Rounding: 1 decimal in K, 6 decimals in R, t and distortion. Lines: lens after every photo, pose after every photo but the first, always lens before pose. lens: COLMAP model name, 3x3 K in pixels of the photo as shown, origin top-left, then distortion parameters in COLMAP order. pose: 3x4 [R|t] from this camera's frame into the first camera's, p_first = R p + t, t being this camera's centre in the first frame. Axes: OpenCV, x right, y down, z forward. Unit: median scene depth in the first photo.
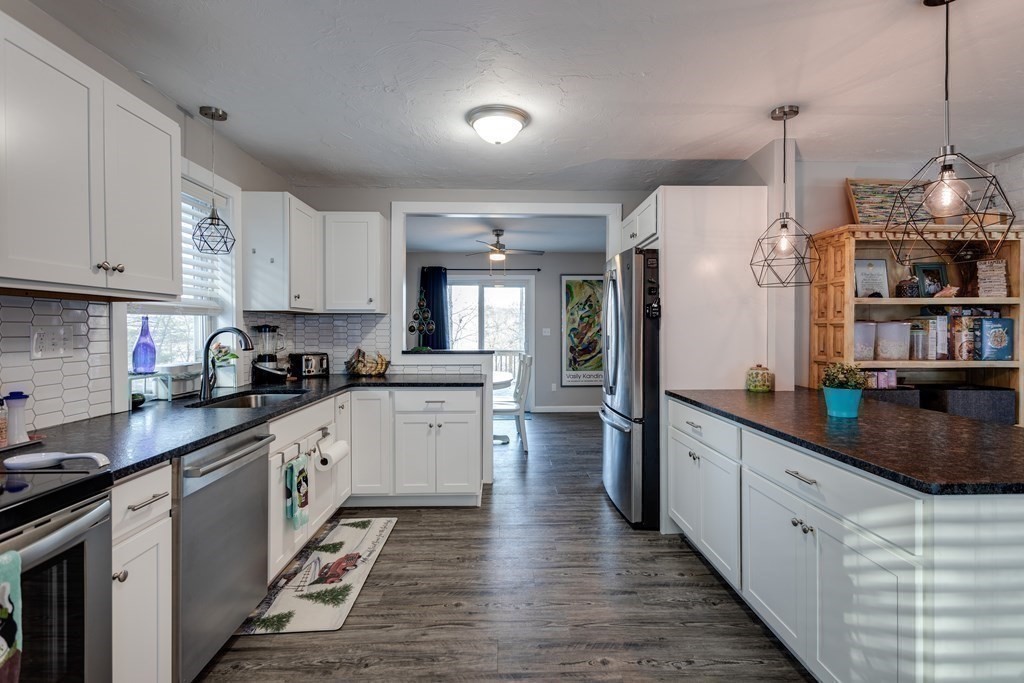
lens RADIAL K [[490.8, 0, 518.5], [0, 490.8, 333.2], [0, 0, 1]] dist [0.002753, 0.003234]
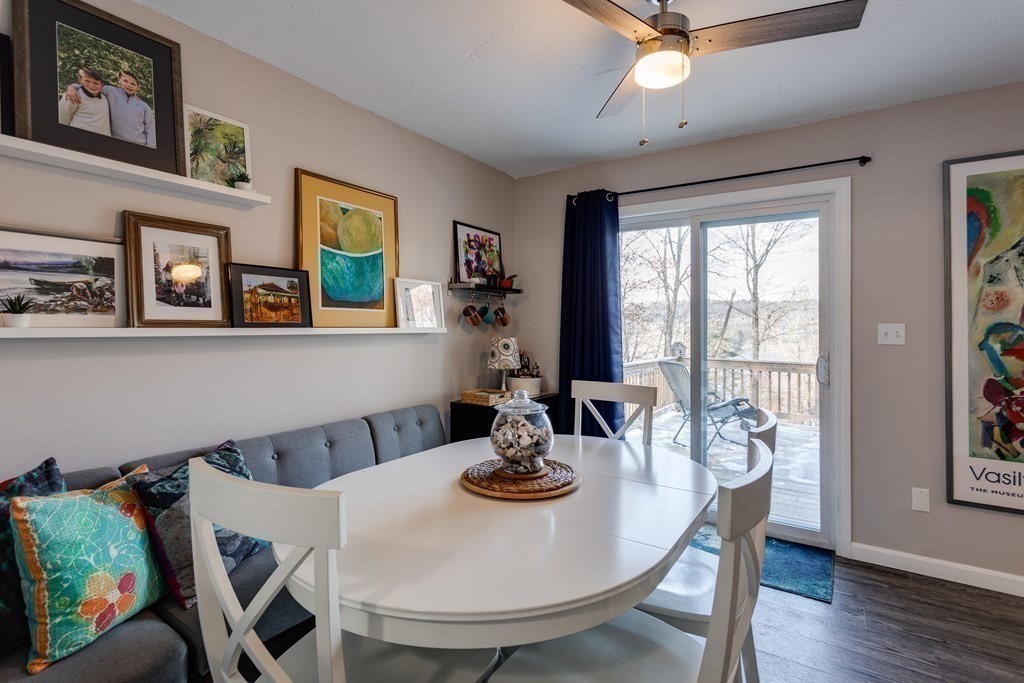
lens RADIAL K [[490.8, 0, 511.2], [0, 490.8, 317.4], [0, 0, 1]] dist [0.002753, 0.003234]
pose [[0.812608, -0.001354, -0.582809, 0.097583], [-0.012818, 0.999714, -0.020195, -0.009067], [0.582669, 0.023881, 0.812358, 1.315150]]
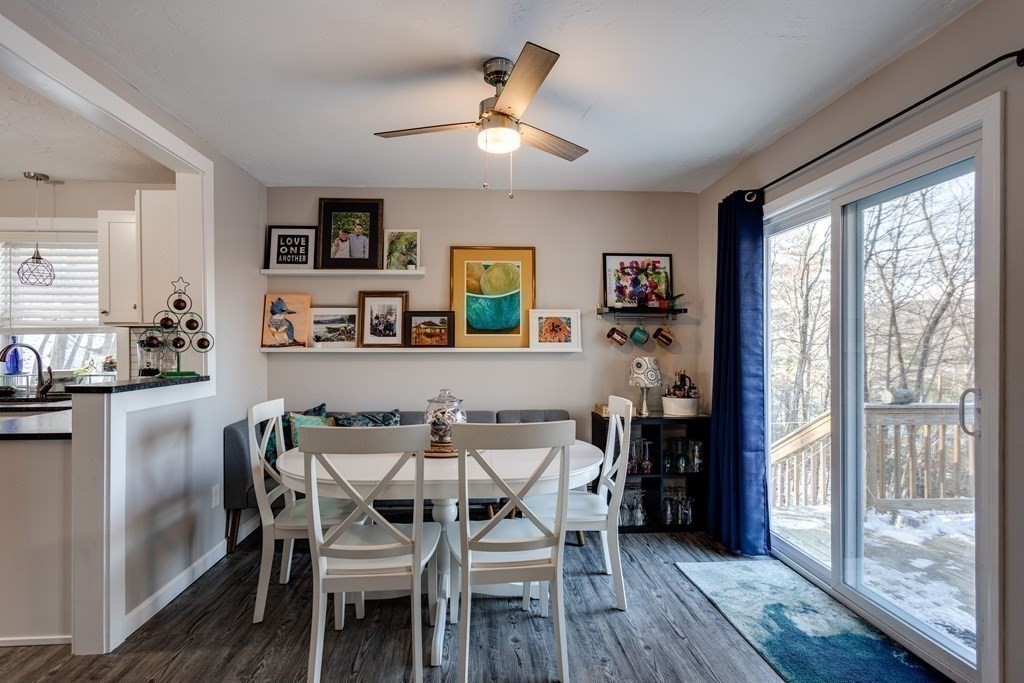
lens RADIAL K [[475.6, 0, 505.5], [0, 475.6, 342.5], [0, 0, 1]] dist [-0.001886, 0.000589]
pose [[0.020649, 0.006299, -0.999767, 0.534120], [-0.006177, 0.999962, 0.006173, -0.024138], [0.999768, 0.006048, 0.020687, 1.824857]]
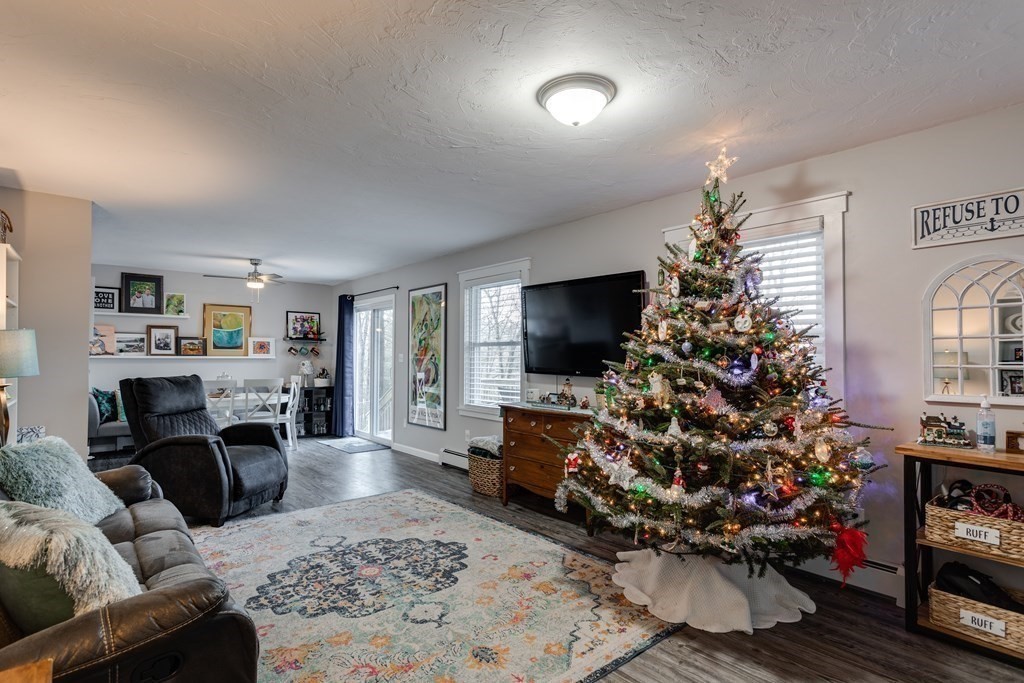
lens RADIAL K [[530.1, 0, 496.9], [0, 530.1, 344.4], [0, 0, 1]] dist [0.006095, 0.004546]
pose [[0.596814, -0.013419, -0.802267, 2.128355], [-0.011995, 0.999599, -0.025643, -0.012073], [0.802290, 0.024927, 0.596414, 1.353209]]
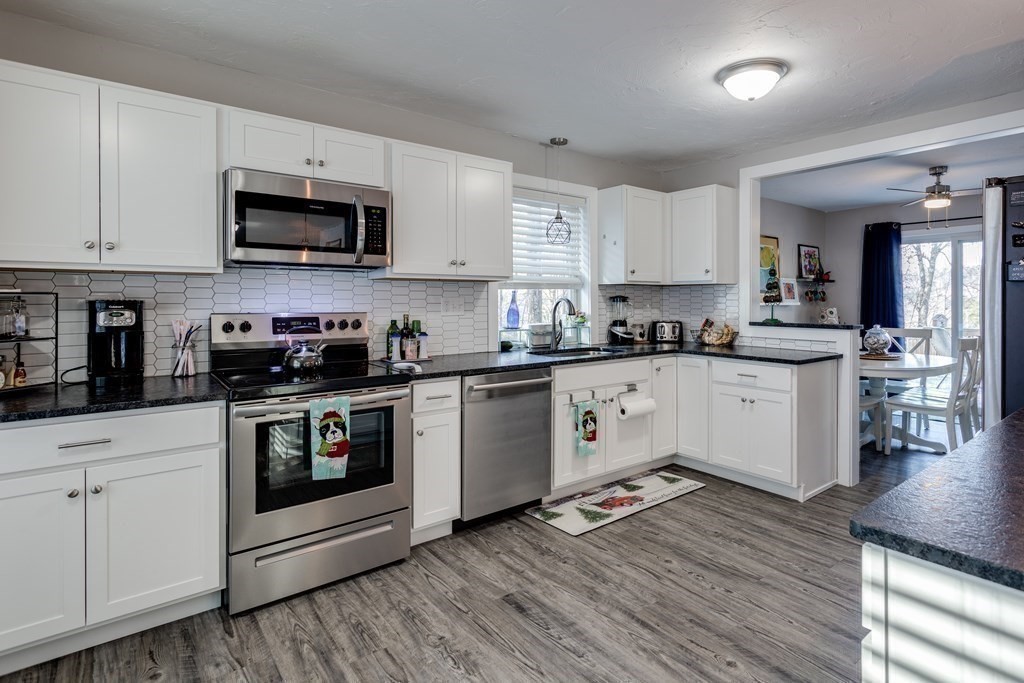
lens RADIAL K [[530.1, 0, 552.7], [0, 530.1, 300.7], [0, 0, 1]] dist [0.006095, 0.004546]
pose [[0.607894, 0.002878, -0.794013, 0.450220], [-0.008283, 0.999962, -0.002717, 0.000104], [0.793975, 0.008228, 0.607894, 0.077510]]
